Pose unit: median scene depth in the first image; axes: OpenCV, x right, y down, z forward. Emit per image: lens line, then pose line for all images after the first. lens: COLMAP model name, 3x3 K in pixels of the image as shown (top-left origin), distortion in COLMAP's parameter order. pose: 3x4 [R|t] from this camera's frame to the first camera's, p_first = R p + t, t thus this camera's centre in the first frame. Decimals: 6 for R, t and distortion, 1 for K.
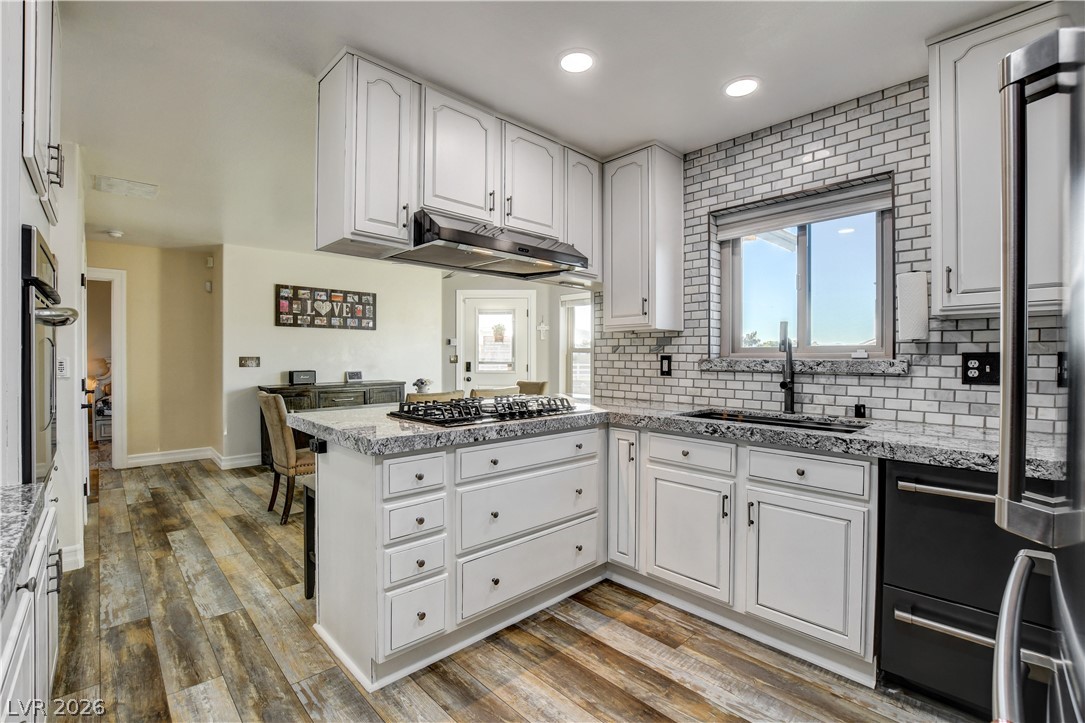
lens RADIAL K [[483.2, 0, 538.6], [0, 483.2, 357.1], [0, 0, 1]] dist [-0.011036, 0.002432]
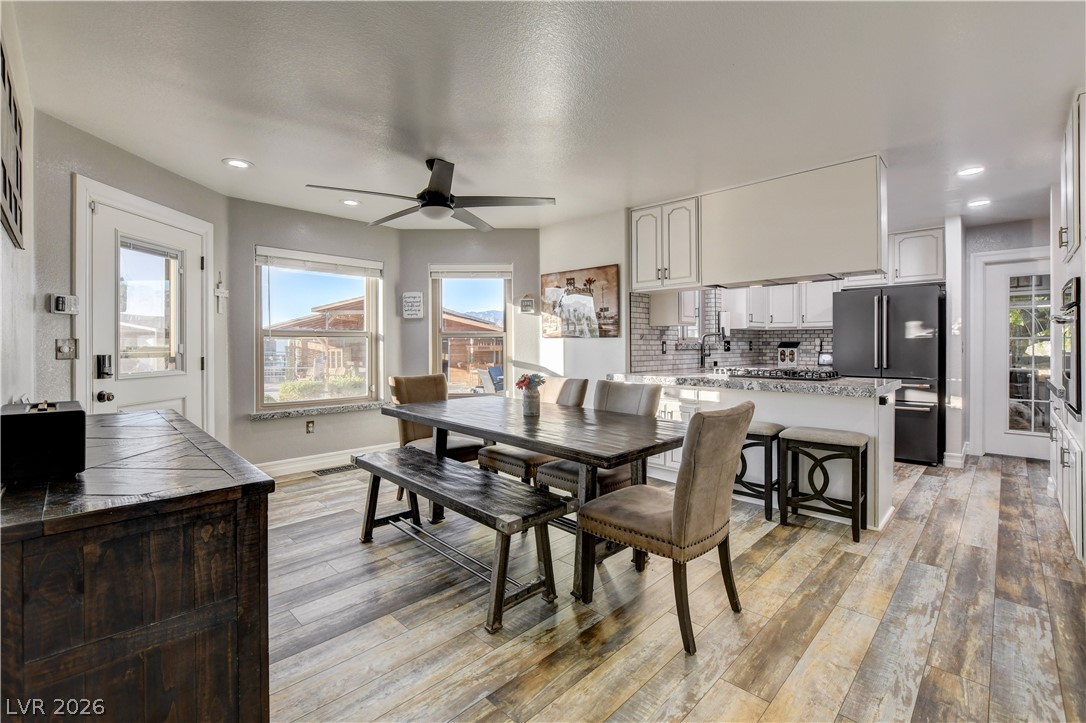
lens RADIAL K [[483.6, 0, 546.4], [0, 483.6, 349.7], [0, 0, 1]] dist [-0.011036, 0.002432]
pose [[-0.059395, -0.000598, 0.998234, -1.489323], [0.008311, 0.999965, 0.001093, 0.022098], [-0.998200, 0.008361, -0.059388, 1.690273]]
